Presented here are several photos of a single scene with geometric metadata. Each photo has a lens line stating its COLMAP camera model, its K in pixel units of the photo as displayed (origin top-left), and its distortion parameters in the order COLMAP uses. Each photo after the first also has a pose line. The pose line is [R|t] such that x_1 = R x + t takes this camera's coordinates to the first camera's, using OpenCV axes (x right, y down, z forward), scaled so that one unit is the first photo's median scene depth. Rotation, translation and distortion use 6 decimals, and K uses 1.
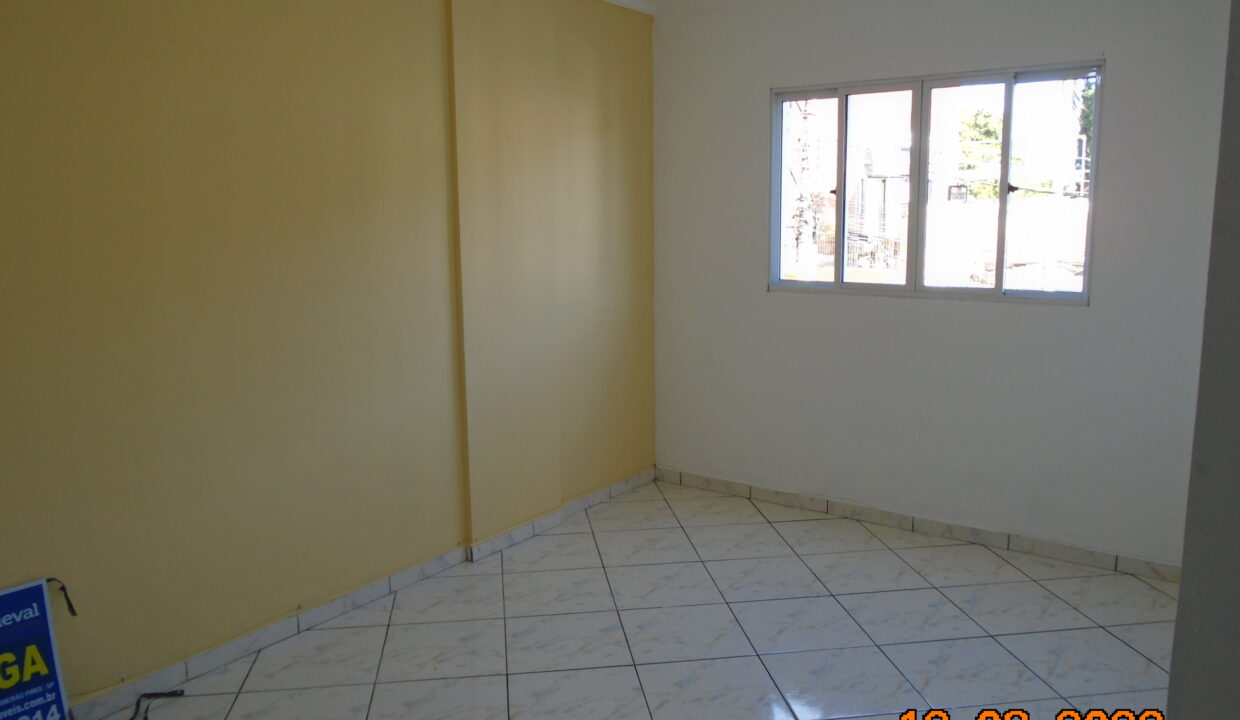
lens RADIAL K [[950.2, 0, 620.0], [0, 950.2, 360.0], [0, 0, 1]] dist [-0.015471, 0.009685]
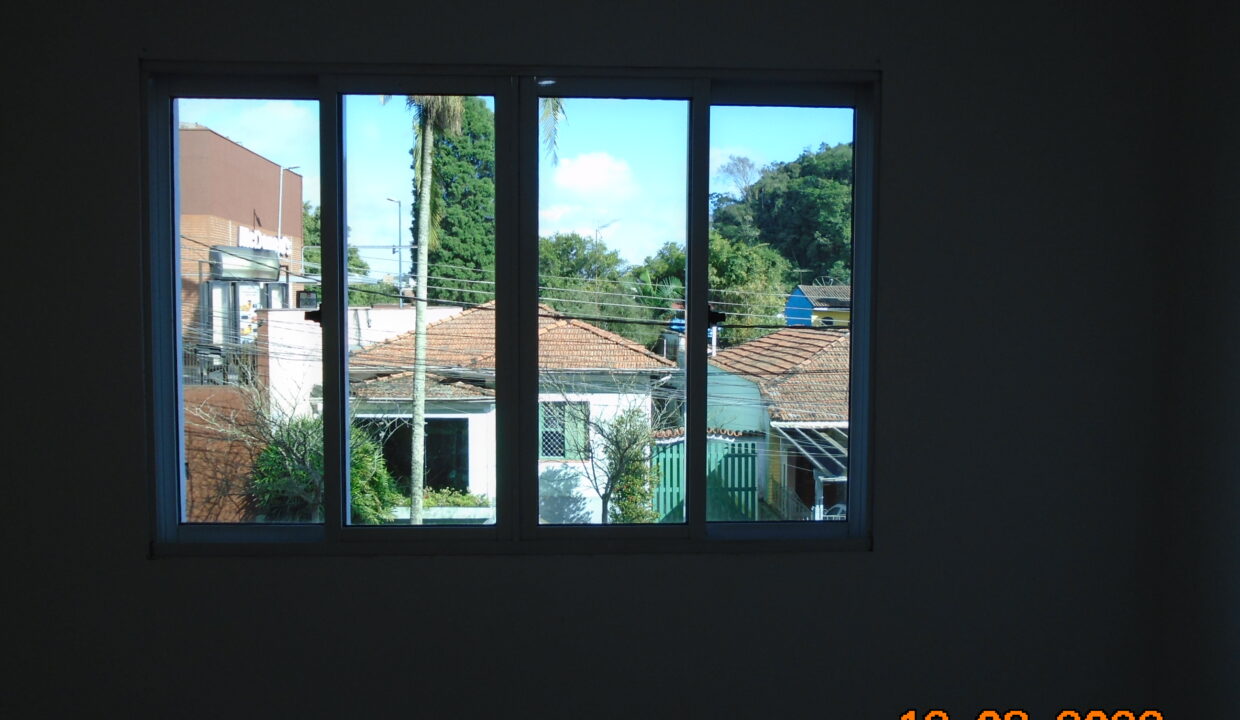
lens RADIAL K [[950.2, 0, 620.0], [0, 950.2, 360.0], [0, 0, 1]] dist [-0.015471, 0.009685]
pose [[0.783136, -0.021255, 0.621487, 0.072233], [0.088193, 0.993110, -0.077167, -0.120886], [-0.615565, 0.115243, 0.779615, 0.626843]]
